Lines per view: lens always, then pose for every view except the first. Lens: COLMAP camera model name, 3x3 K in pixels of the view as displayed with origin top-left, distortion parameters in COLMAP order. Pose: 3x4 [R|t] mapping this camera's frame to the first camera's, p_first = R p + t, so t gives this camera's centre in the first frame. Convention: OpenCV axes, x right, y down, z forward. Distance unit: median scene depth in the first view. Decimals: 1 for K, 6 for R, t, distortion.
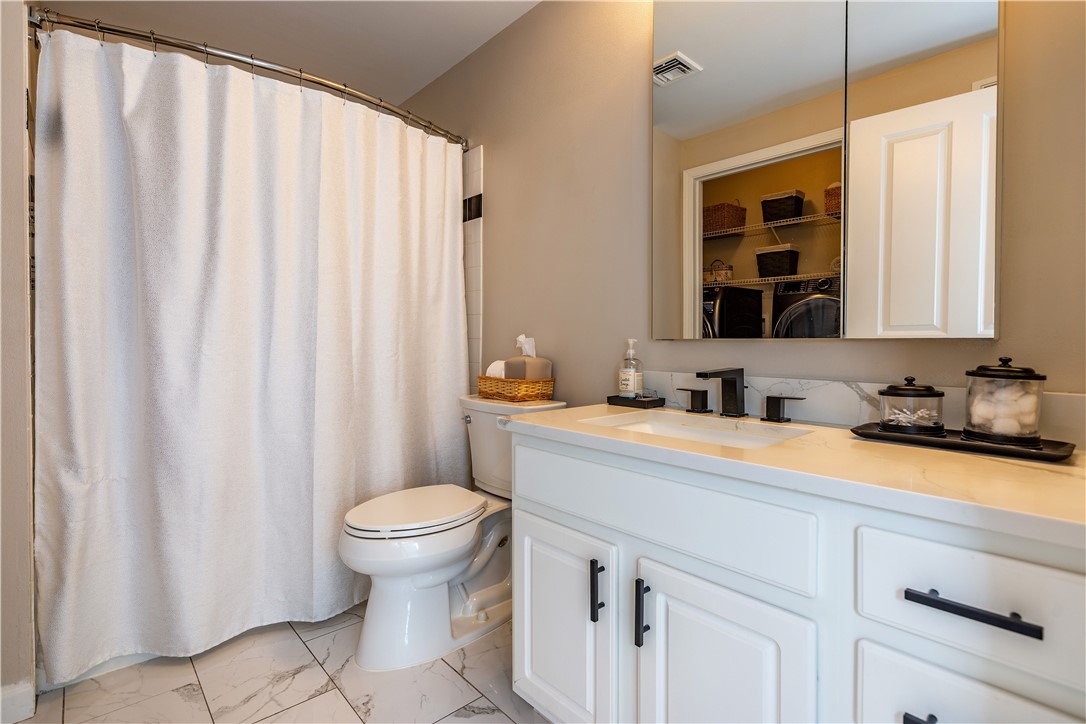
lens RADIAL K [[512.3, 0, 543.0], [0, 512.3, 349.2], [0, 0, 1]] dist [-0.003133, 0.000021]
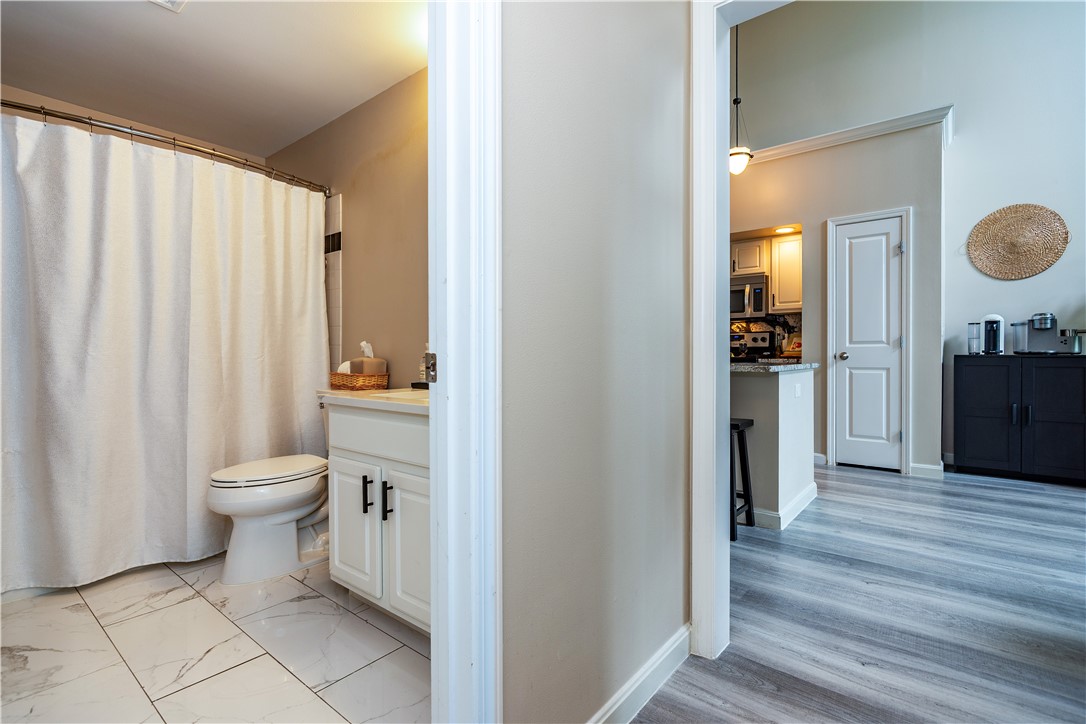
lens RADIAL K [[498.6, 0, 569.3], [0, 498.6, 359.0], [0, 0, 1]] dist [0.001607, -0.000796]
pose [[0.984227, -0.005344, 0.176830, 0.288828], [0.006043, 0.999976, -0.003419, 0.028858], [-0.176807, 0.004434, 0.984235, -0.428546]]
